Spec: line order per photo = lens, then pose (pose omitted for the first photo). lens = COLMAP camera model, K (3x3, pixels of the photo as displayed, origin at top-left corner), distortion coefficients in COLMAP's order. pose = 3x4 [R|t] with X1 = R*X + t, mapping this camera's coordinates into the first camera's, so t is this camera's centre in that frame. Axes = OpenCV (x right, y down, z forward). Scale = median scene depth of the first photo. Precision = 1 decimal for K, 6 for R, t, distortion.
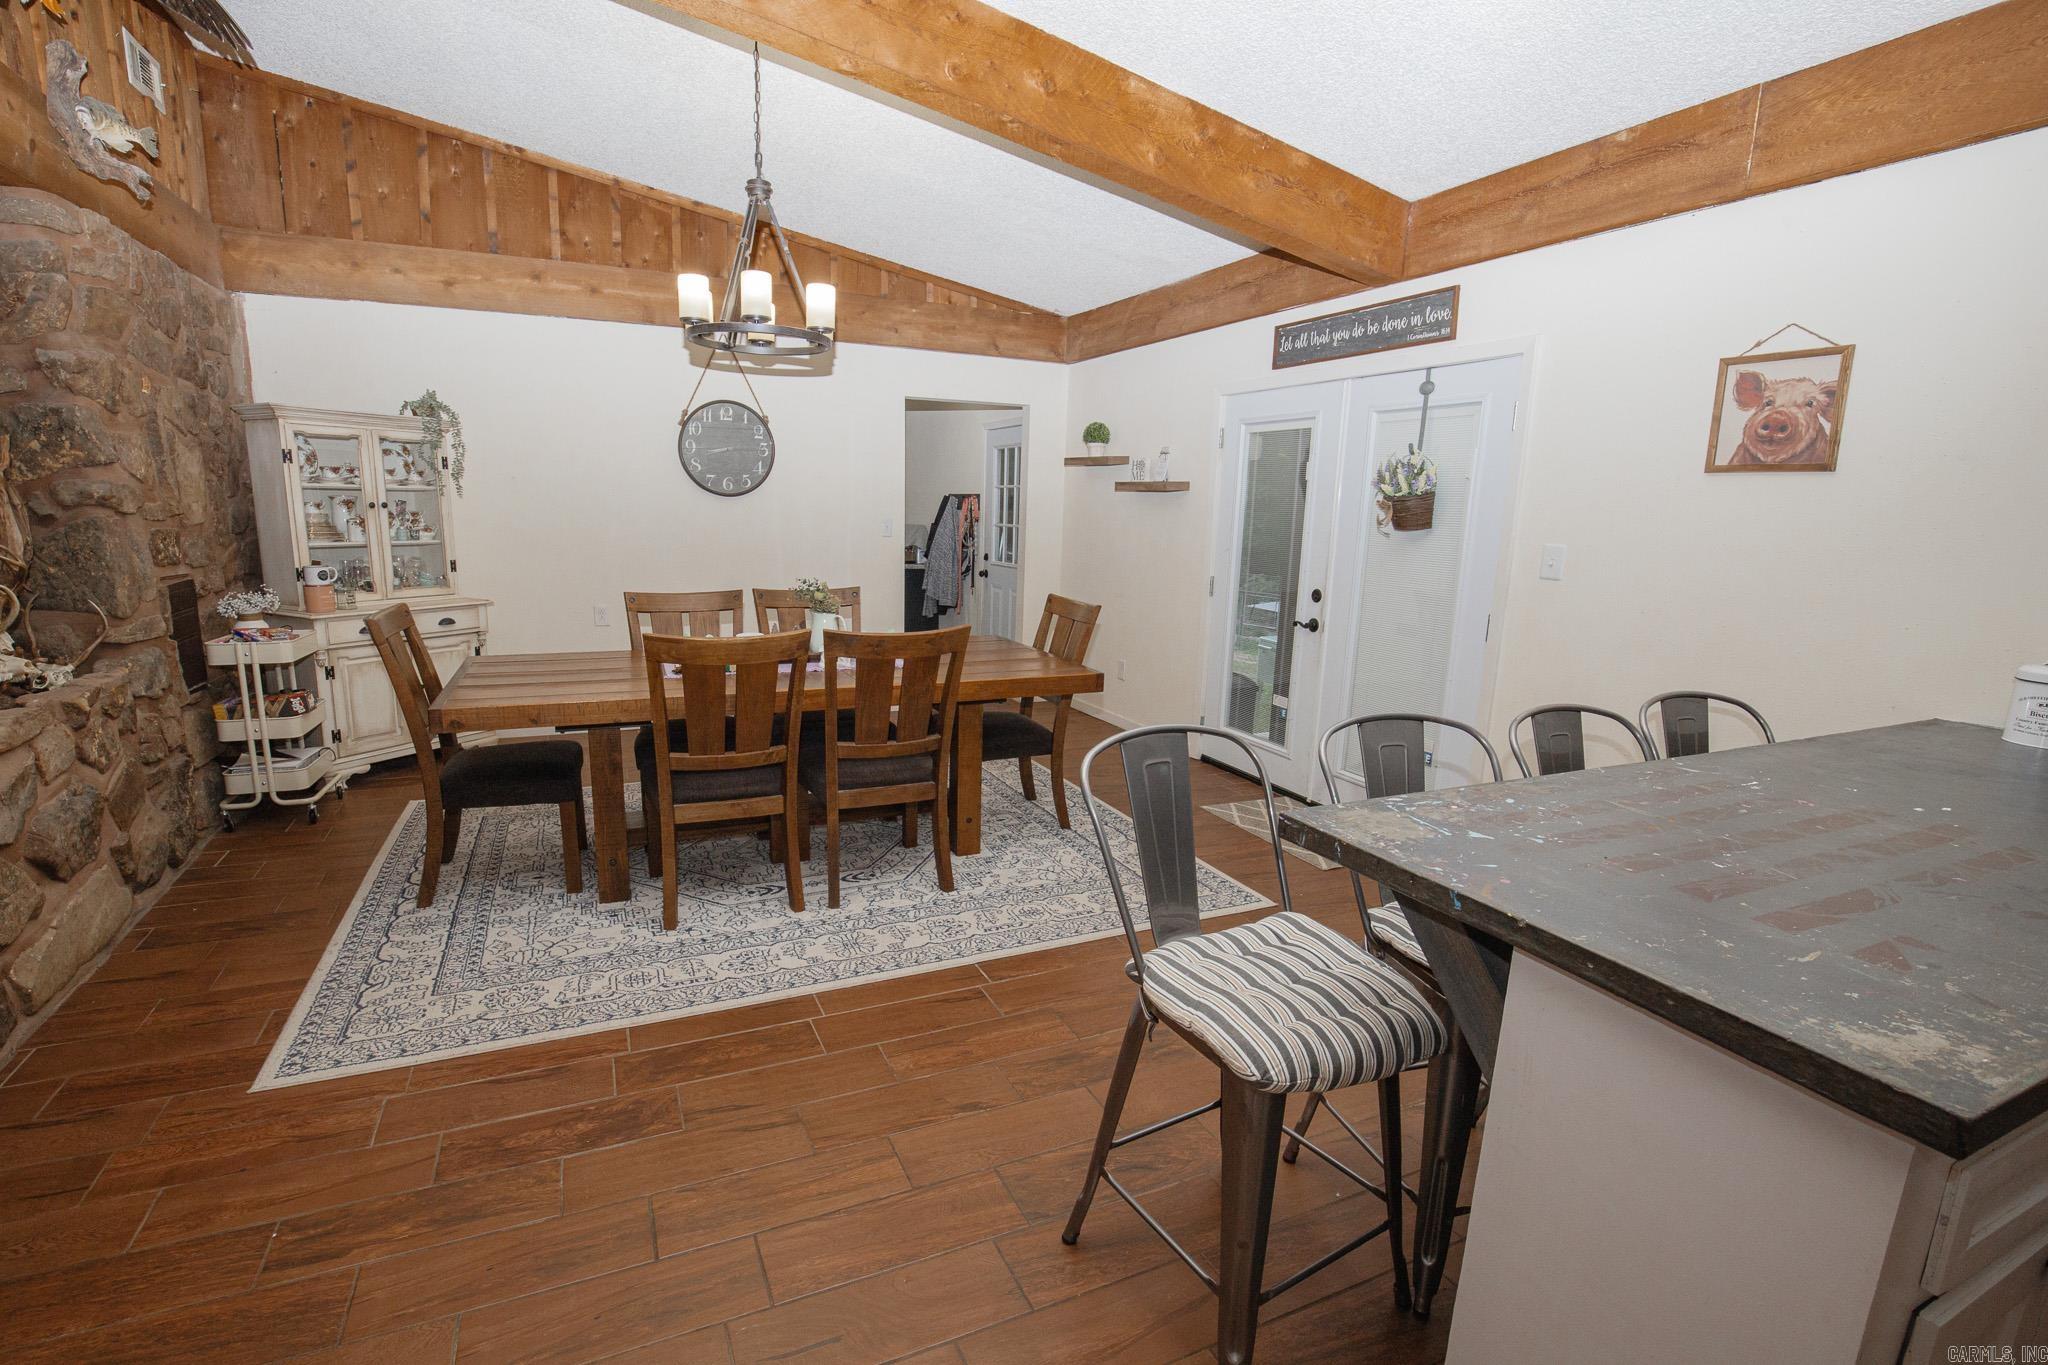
lens RADIAL K [[938.9, 0, 1003.7], [0, 938.9, 703.5], [0, 0, 1]] dist [-0.041030, 0.008765]
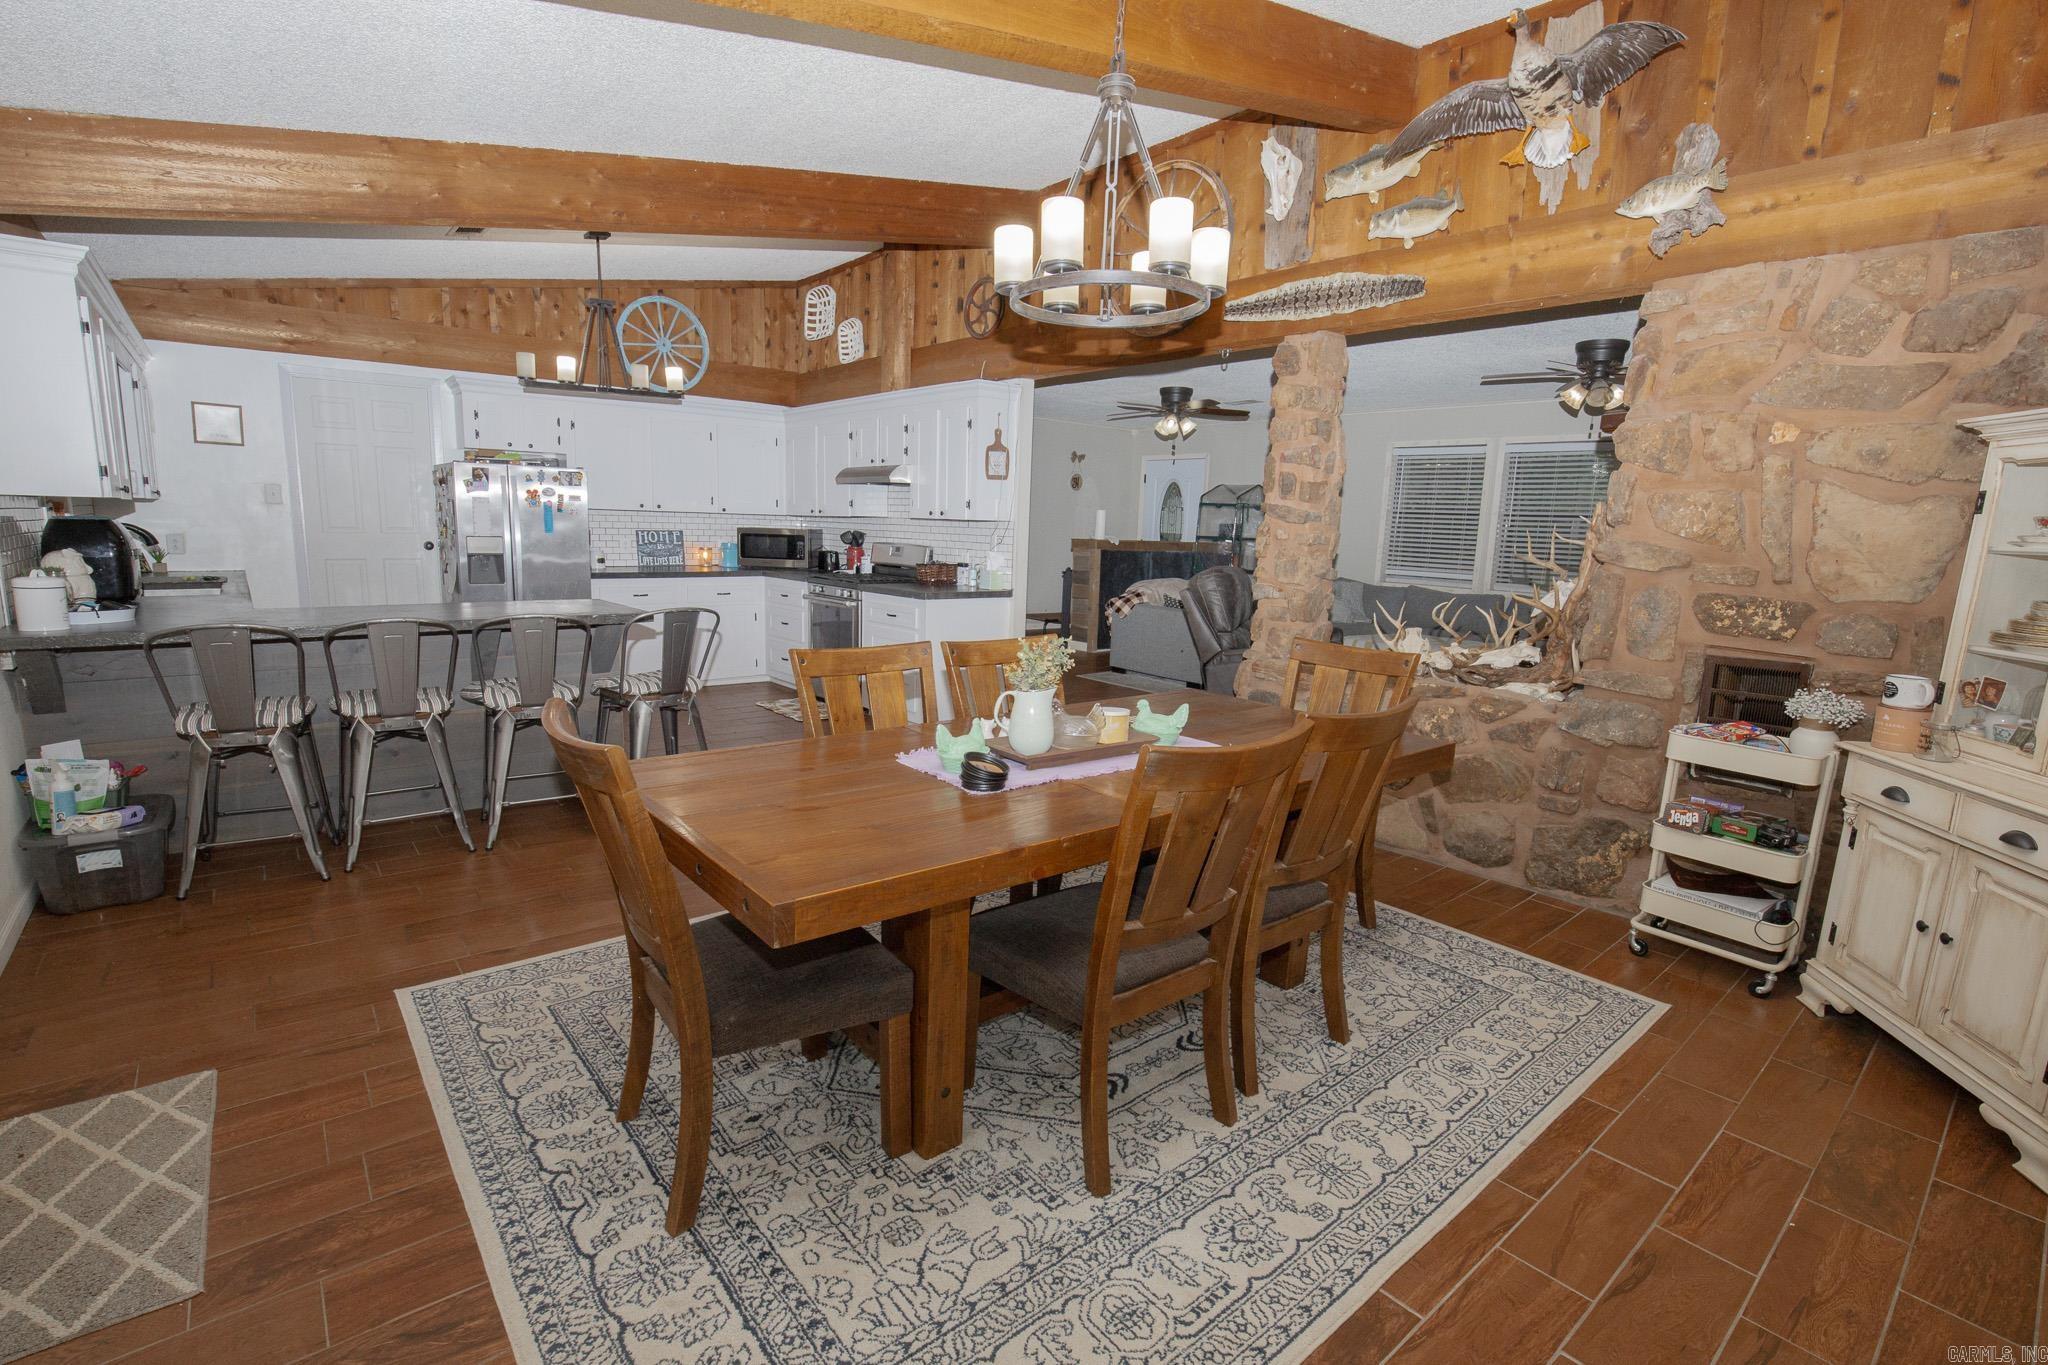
lens RADIAL K [[922.7, 0, 1012.2], [0, 922.7, 693.0], [0, 0, 1]] dist [-0.034962, 0.007644]
pose [[-0.962067, -0.004170, -0.272781, 0.001727], [-0.108225, 0.923674, 0.367577, -0.399051], [0.250428, 0.383156, -0.889088, 1.873877]]
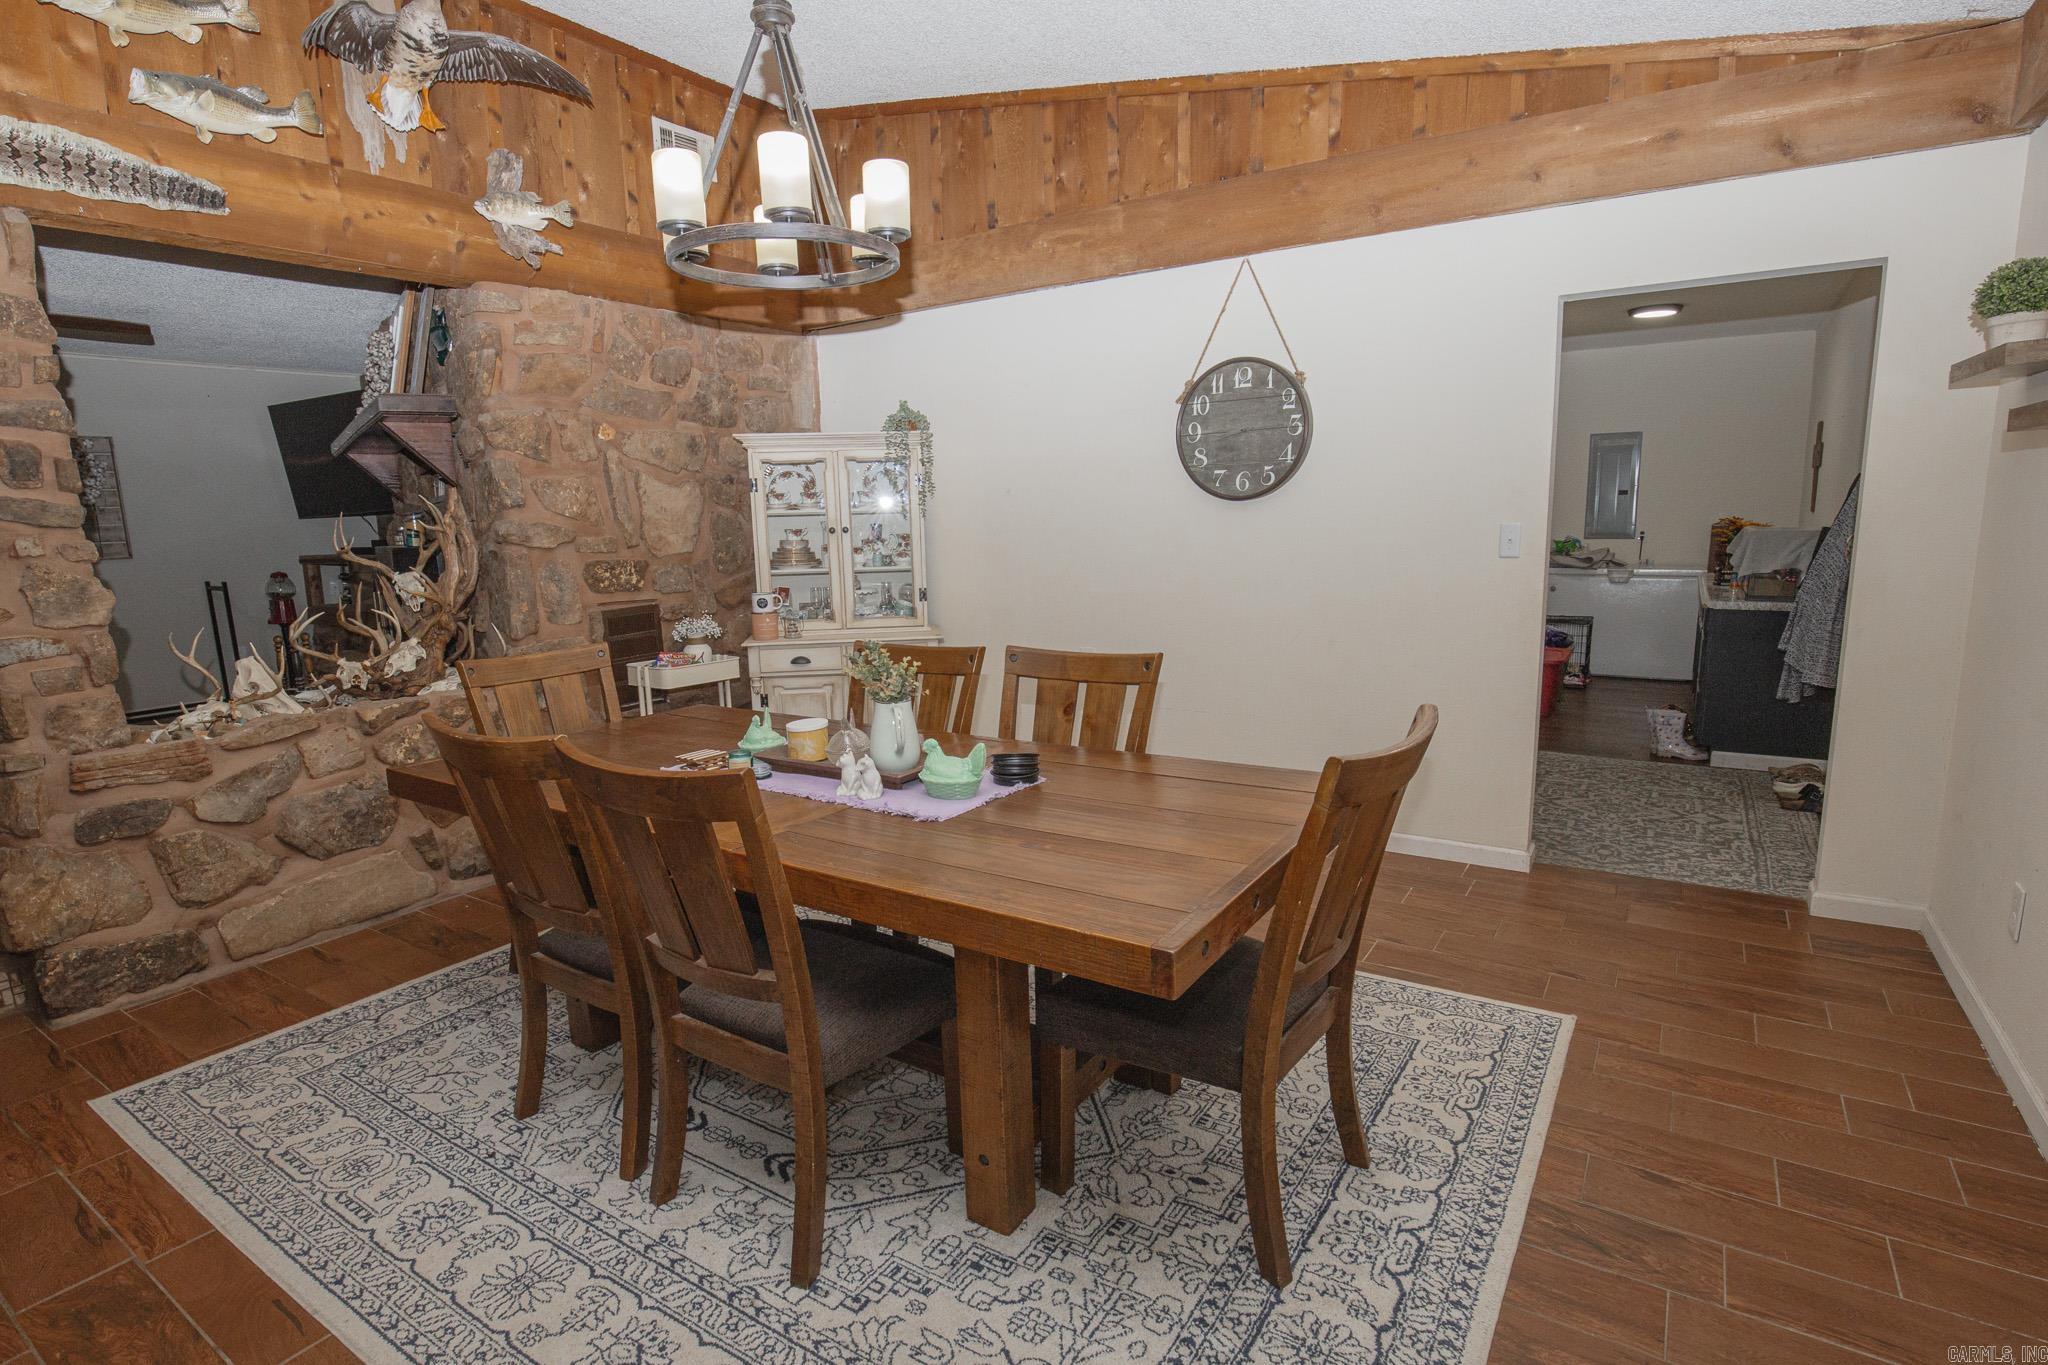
lens RADIAL K [[1045.8, 0, 994.6], [0, 1045.8, 691.1], [0, 0, 1]] dist [-0.028239, 0.000279]
pose [[0.522625, 0.102180, -0.846418, 0.473722], [-0.133454, 0.990358, 0.037155, -0.162376], [0.842053, 0.093540, 0.531222, 0.839186]]
